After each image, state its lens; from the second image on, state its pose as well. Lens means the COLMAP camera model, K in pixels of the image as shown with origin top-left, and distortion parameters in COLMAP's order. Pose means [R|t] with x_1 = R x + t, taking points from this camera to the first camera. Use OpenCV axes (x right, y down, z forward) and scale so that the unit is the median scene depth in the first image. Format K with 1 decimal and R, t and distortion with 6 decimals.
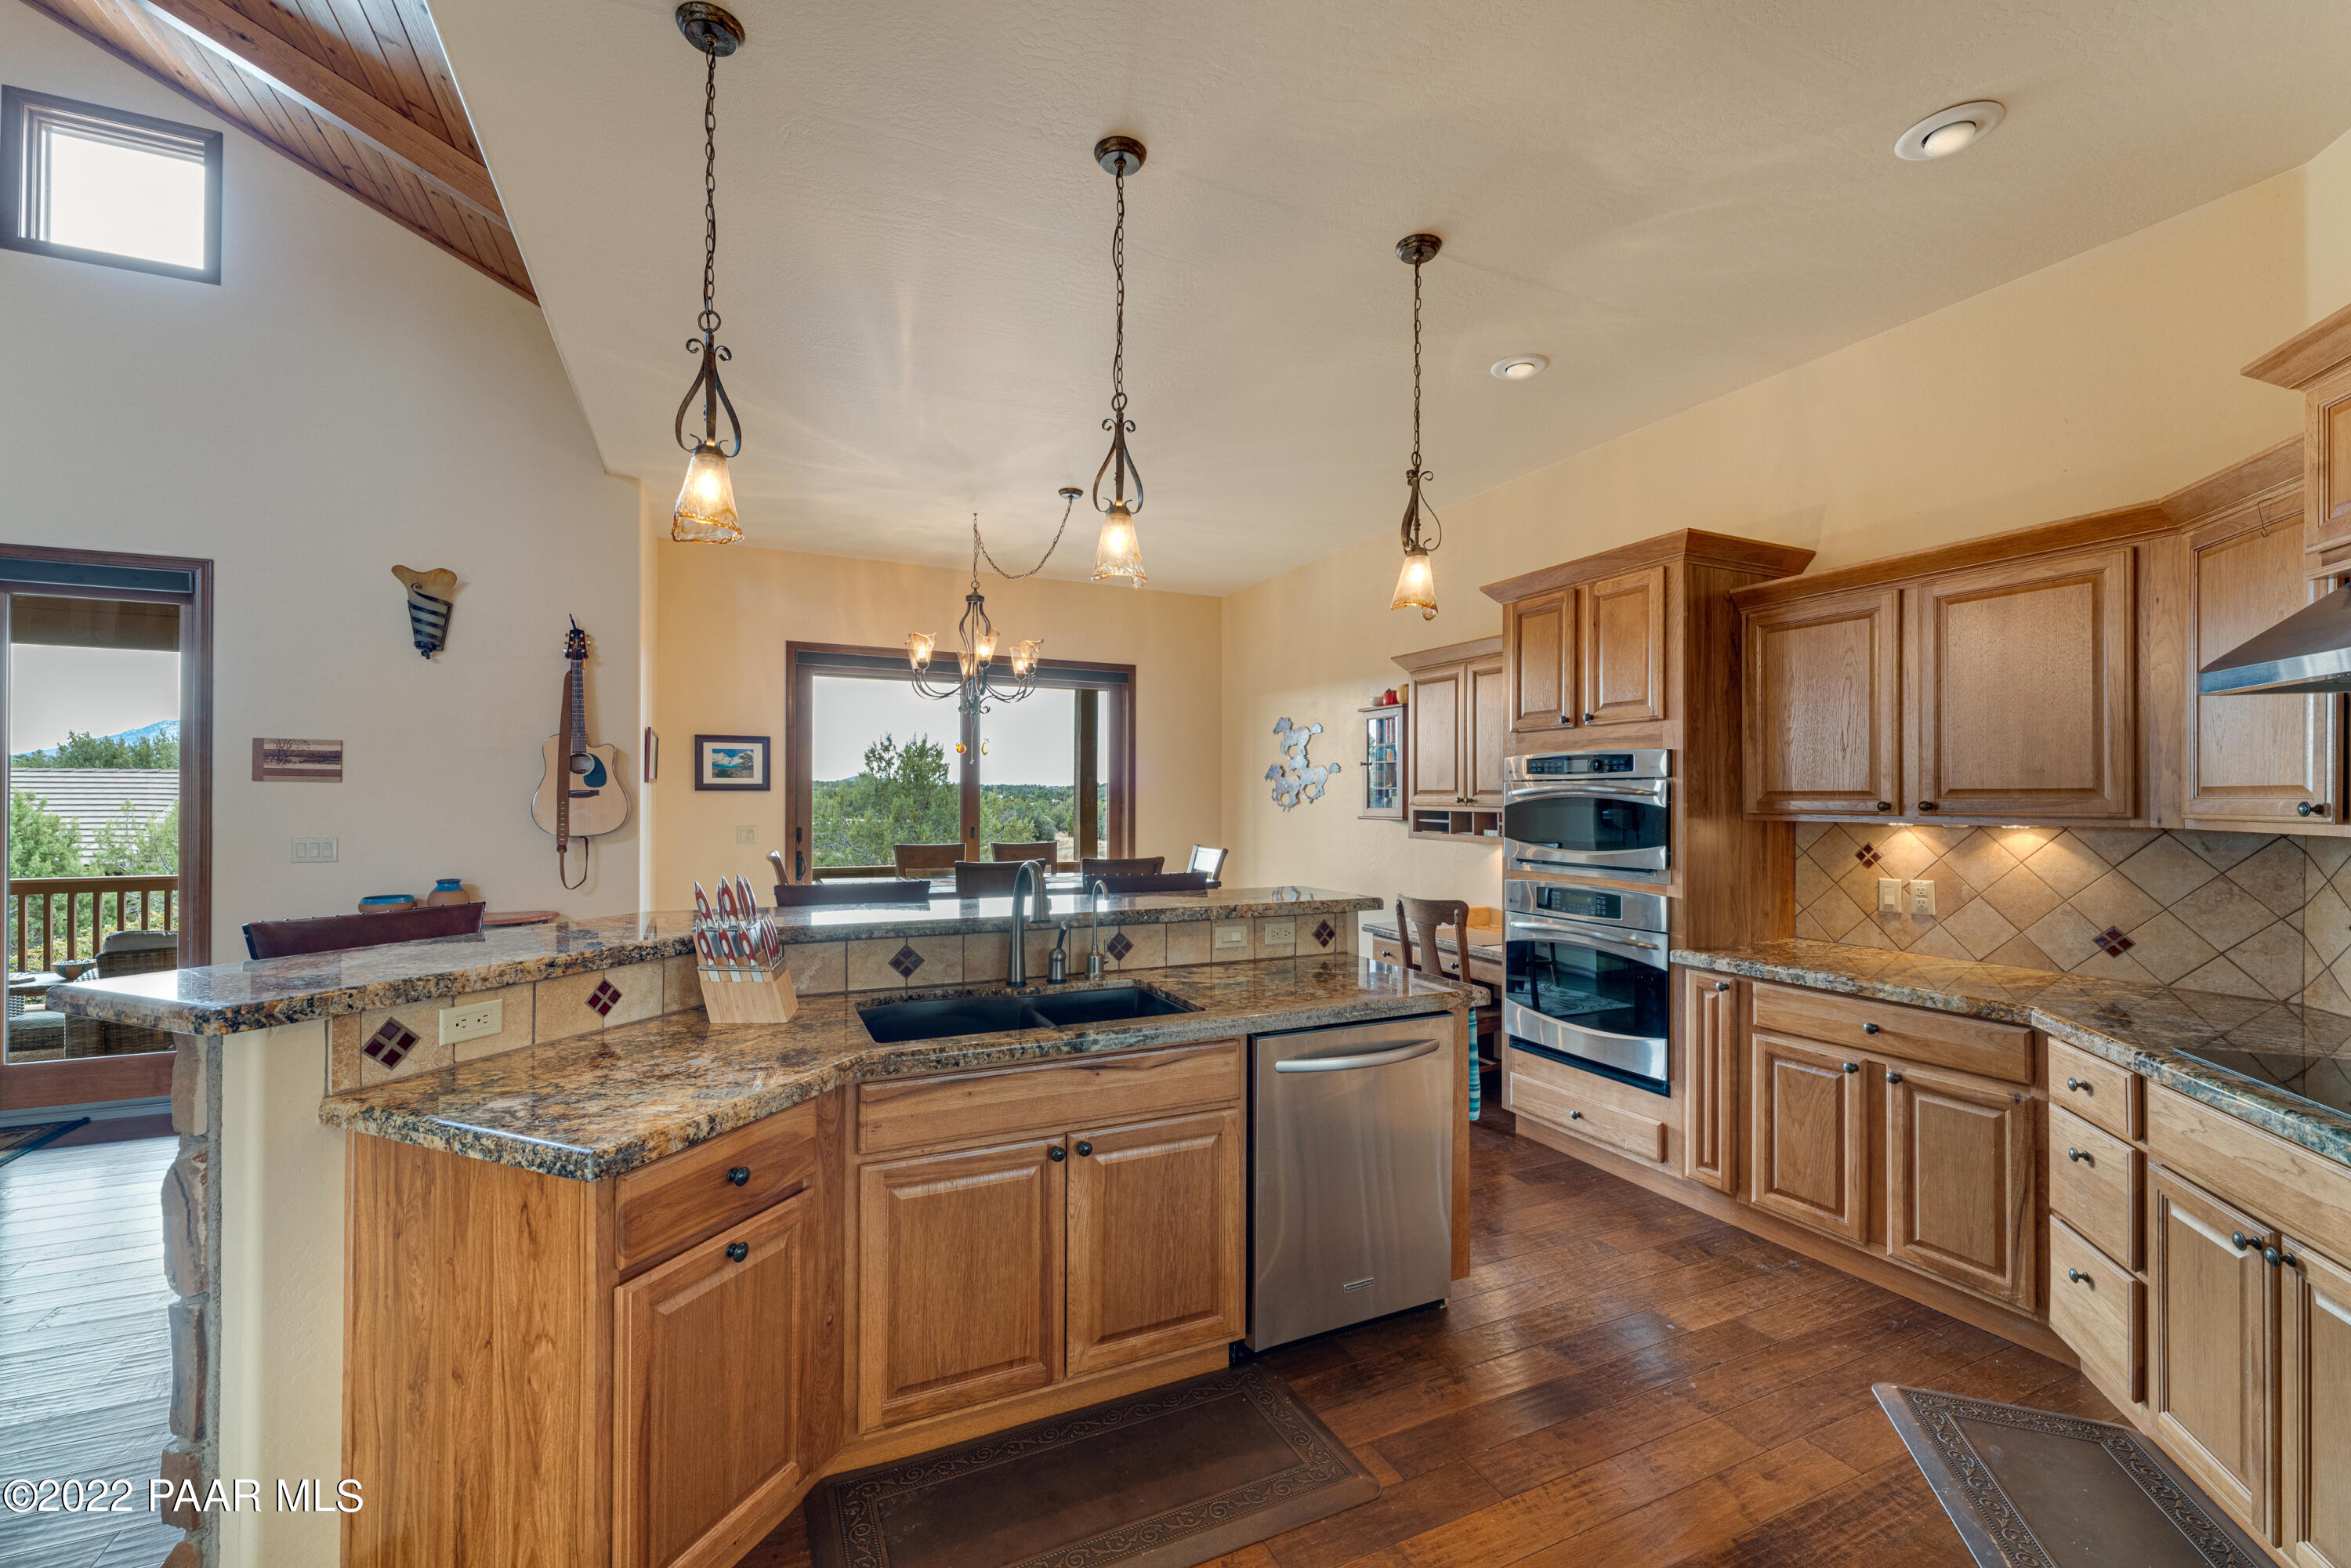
lens RADIAL K [[931.6, 0, 1178.7], [0, 931.6, 796.0], [0, 0, 1]] dist [0.000037, -0.000267]
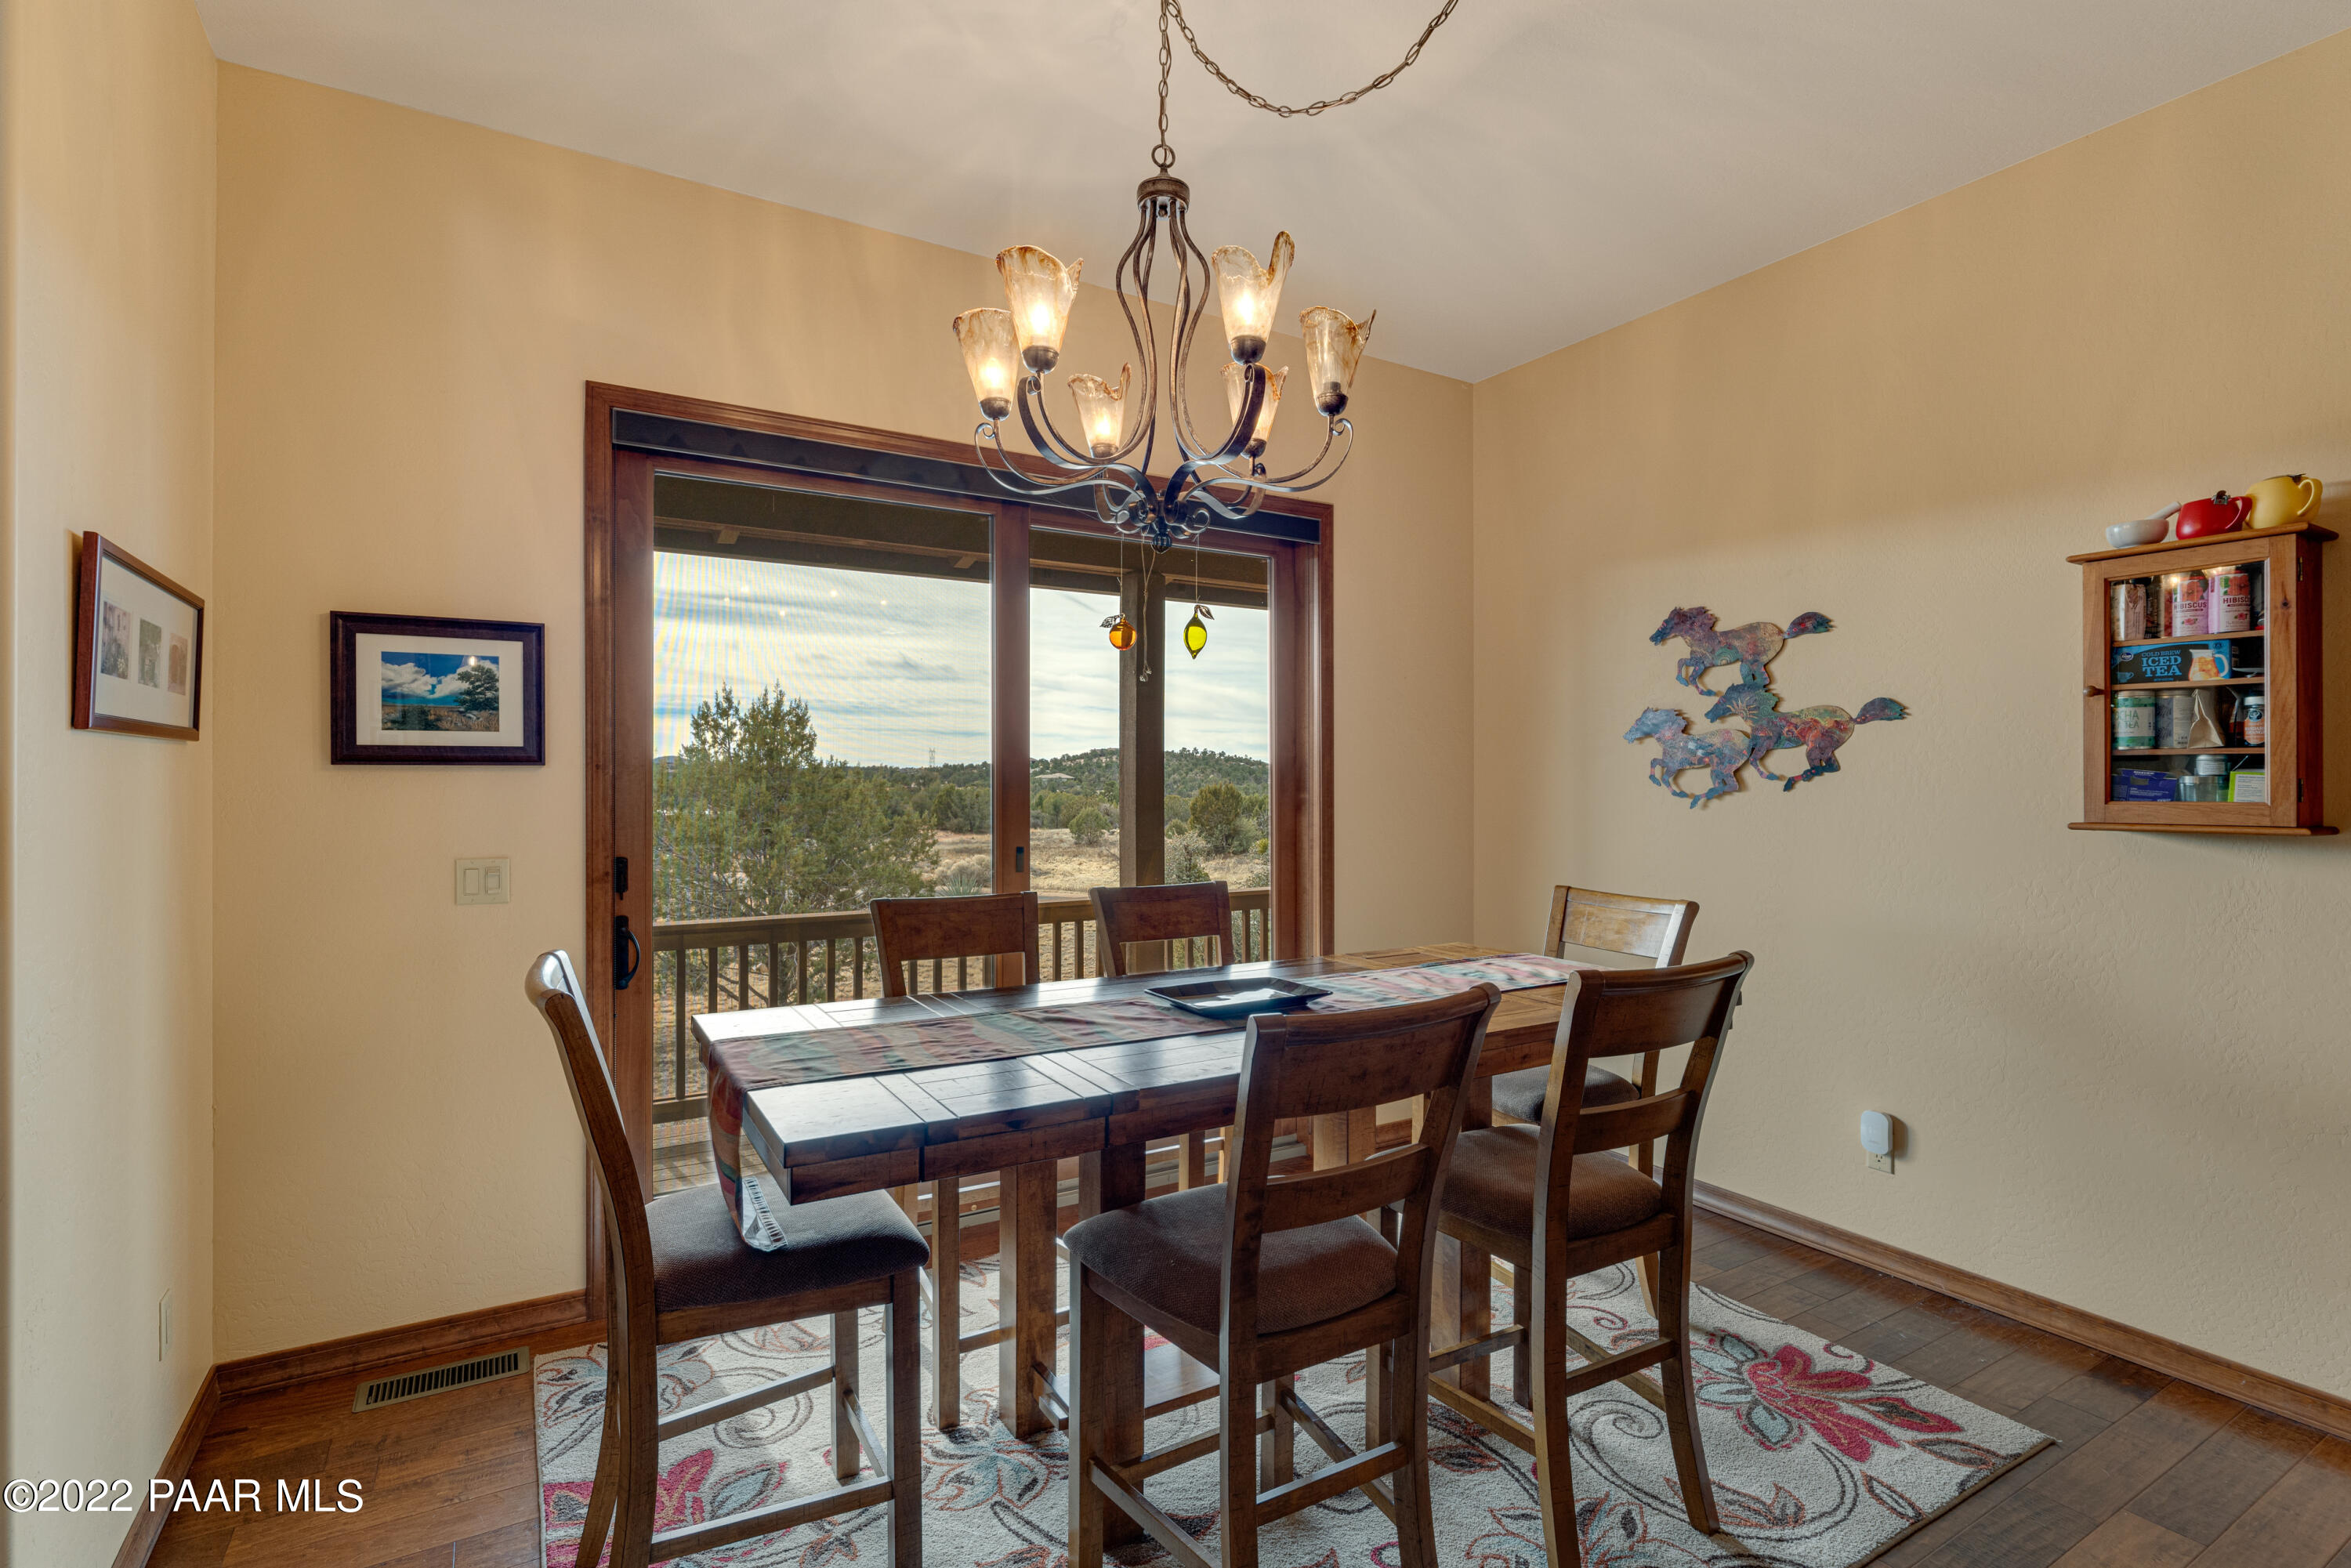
lens RADIAL K [[1111.0, 0, 1153.4], [0, 1111.0, 783.0], [0, 0, 1]] dist [-0.008792, 0.000647]
pose [[0.996578, -0.004260, 0.082549, -0.257031], [0.003975, 0.999986, 0.003625, 0.001709], [-0.082564, -0.003284, 0.996580, 0.596560]]
